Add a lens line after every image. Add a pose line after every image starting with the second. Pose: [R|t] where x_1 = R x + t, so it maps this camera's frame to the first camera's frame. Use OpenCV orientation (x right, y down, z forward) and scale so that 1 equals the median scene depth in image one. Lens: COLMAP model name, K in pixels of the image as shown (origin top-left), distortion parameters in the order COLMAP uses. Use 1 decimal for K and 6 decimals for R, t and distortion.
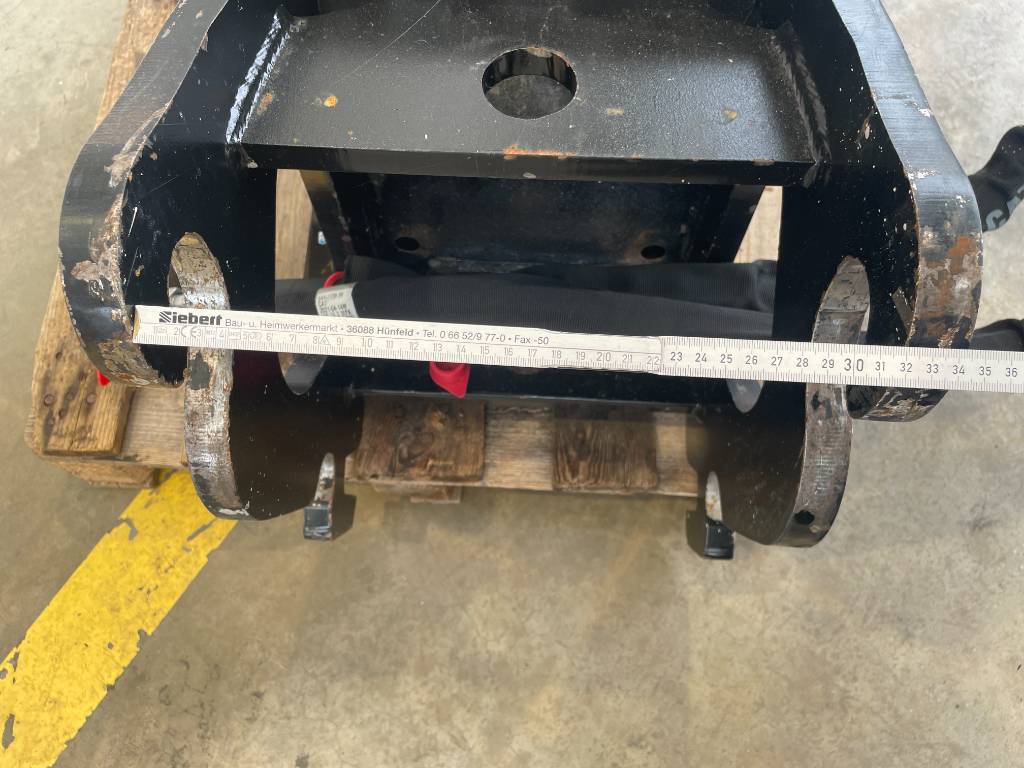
lens RADIAL K [[783.6, 0, 508.3], [0, 783.6, 373.0], [0, 0, 1]] dist [0.077716, -0.117280]
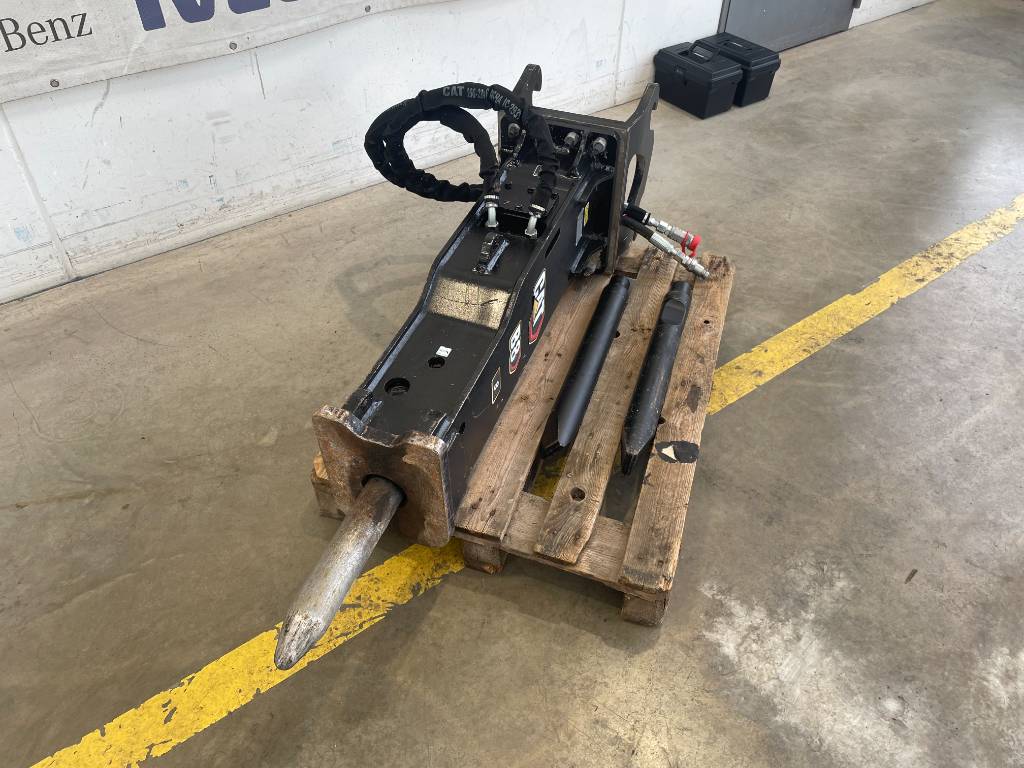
lens RADIAL K [[772.9, 0, 510.8], [0, 772.9, 368.8], [0, 0, 1]] dist [0.084297, -0.112899]
pose [[0.931479, 0.255469, -0.259003, 0.331667], [-0.341639, 0.858942, -0.381448, 0.185017], [0.125020, 0.443796, 0.887364, -0.797711]]
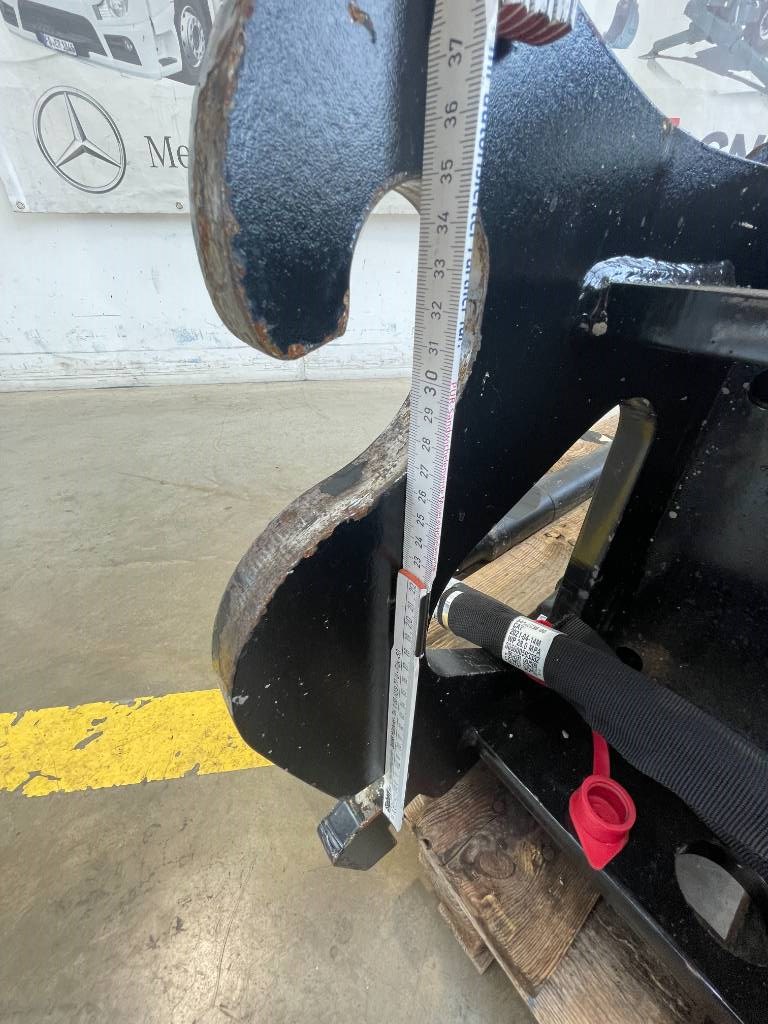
lens RADIAL K [[412.7, 0, 385.1], [0, 412.7, 508.4], [0, 0, 1]] dist [-0.003099, -0.000279]
pose [[0.633734, 0.441273, -0.635343, -0.070640], [-0.715657, 0.646220, -0.265018, 0.044361], [0.293626, 0.622638, 0.725331, 0.405538]]
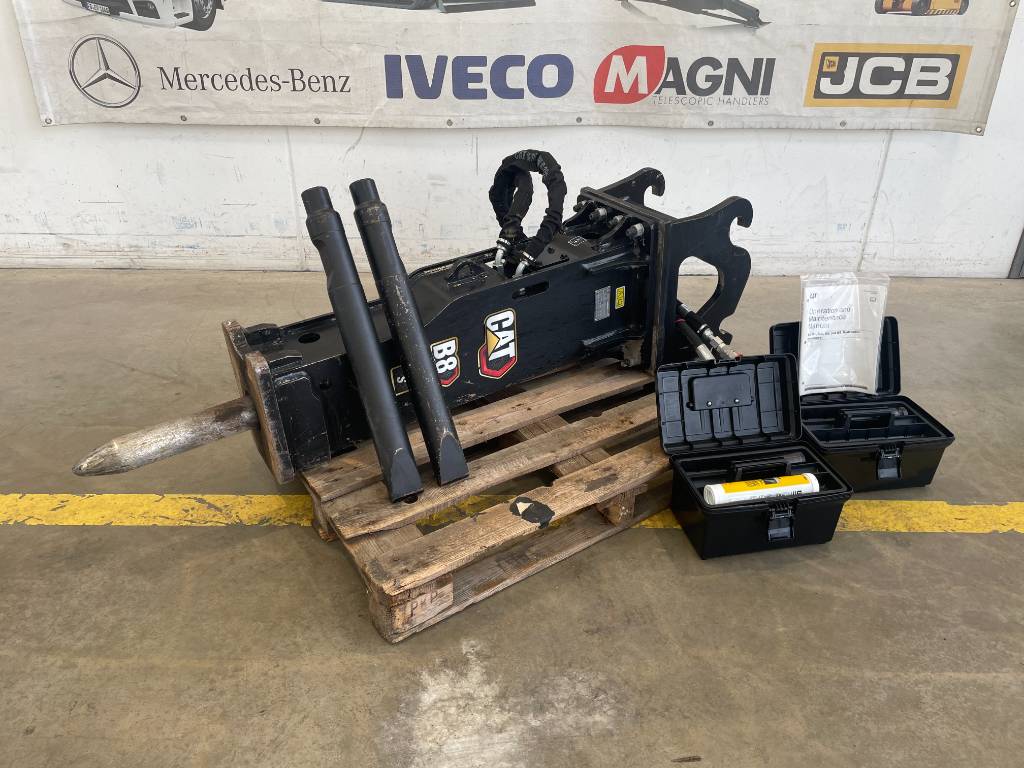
lens RADIAL K [[772.5, 0, 507.8], [0, 772.5, 368.5], [0, 0, 1]] dist [0.084546, -0.112271]
pose [[0.526784, 0.419608, -0.739208, 1.520470], [-0.788403, 0.566231, -0.240424, -0.251900], [0.317678, 0.709445, 0.629101, -0.307541]]
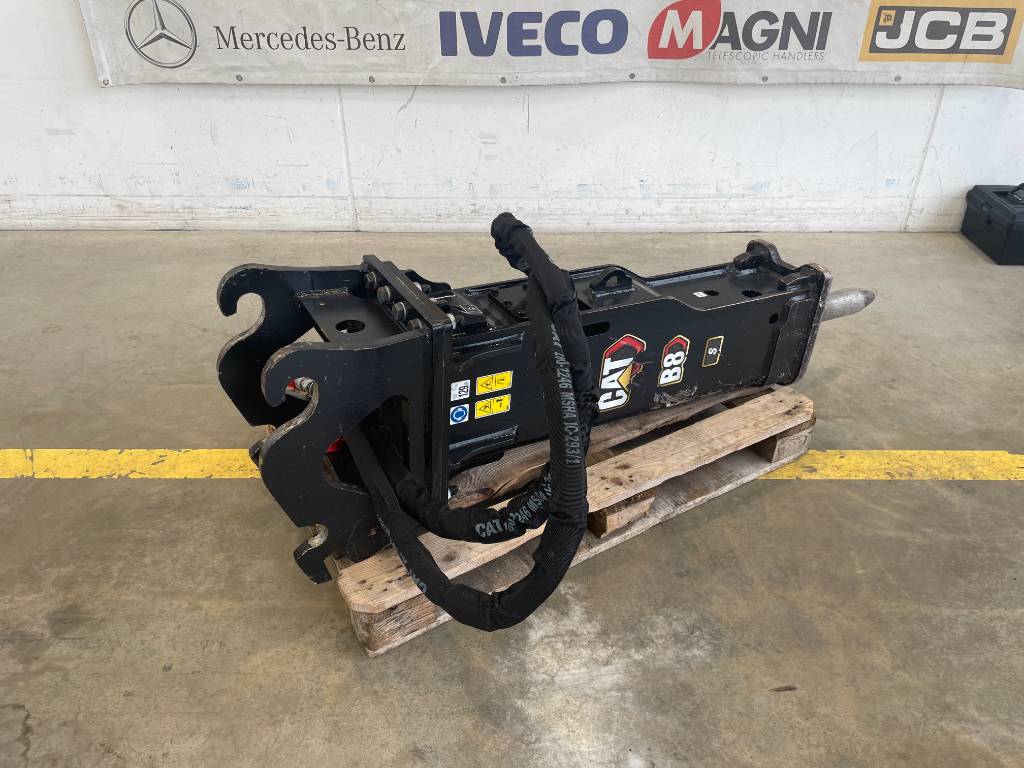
lens RADIAL K [[773.6, 0, 511.6], [0, 773.6, 371.4], [0, 0, 1]] dist [0.081218, -0.109538]
pose [[0.527340, 0.458170, -0.715537, 1.465452], [-0.785222, 0.584493, -0.204437, -0.067569], [0.324559, 0.669663, 0.667992, -0.424745]]
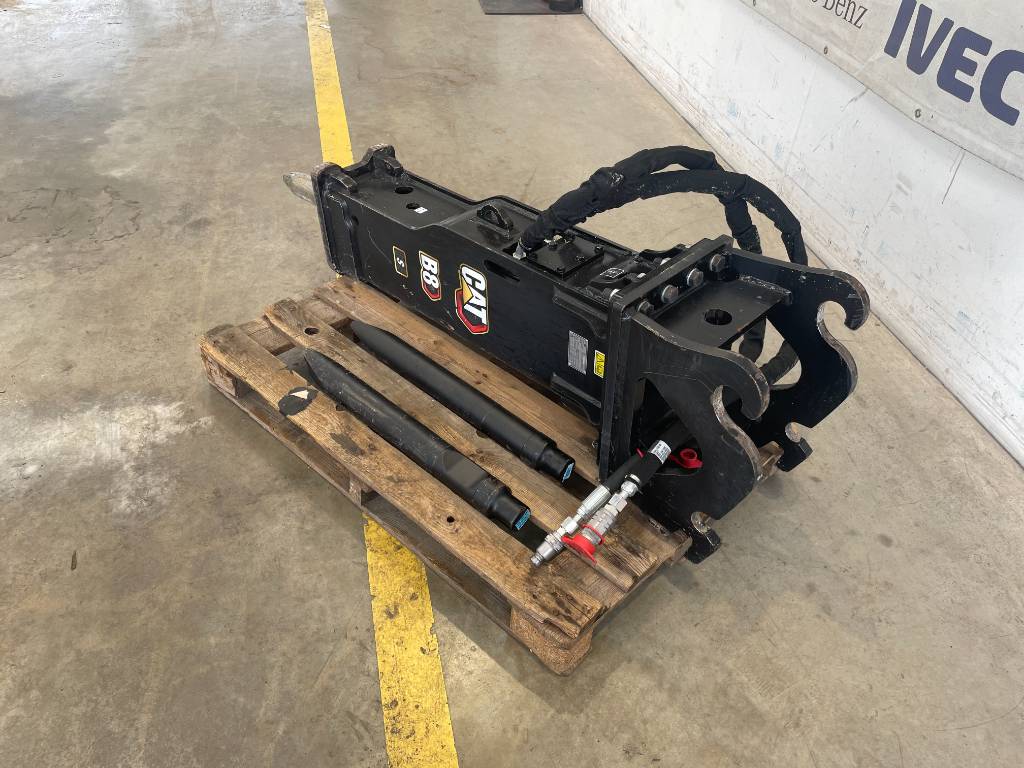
lens RADIAL K [[772.5, 0, 507.8], [0, 772.5, 368.5], [0, 0, 1]] dist [0.084546, -0.112271]
pose [[-0.709047, 0.442809, -0.548792, 0.984054], [-0.661572, -0.148347, 0.735061, -2.483803], [0.244080, 0.884259, 0.398135, 0.403394]]
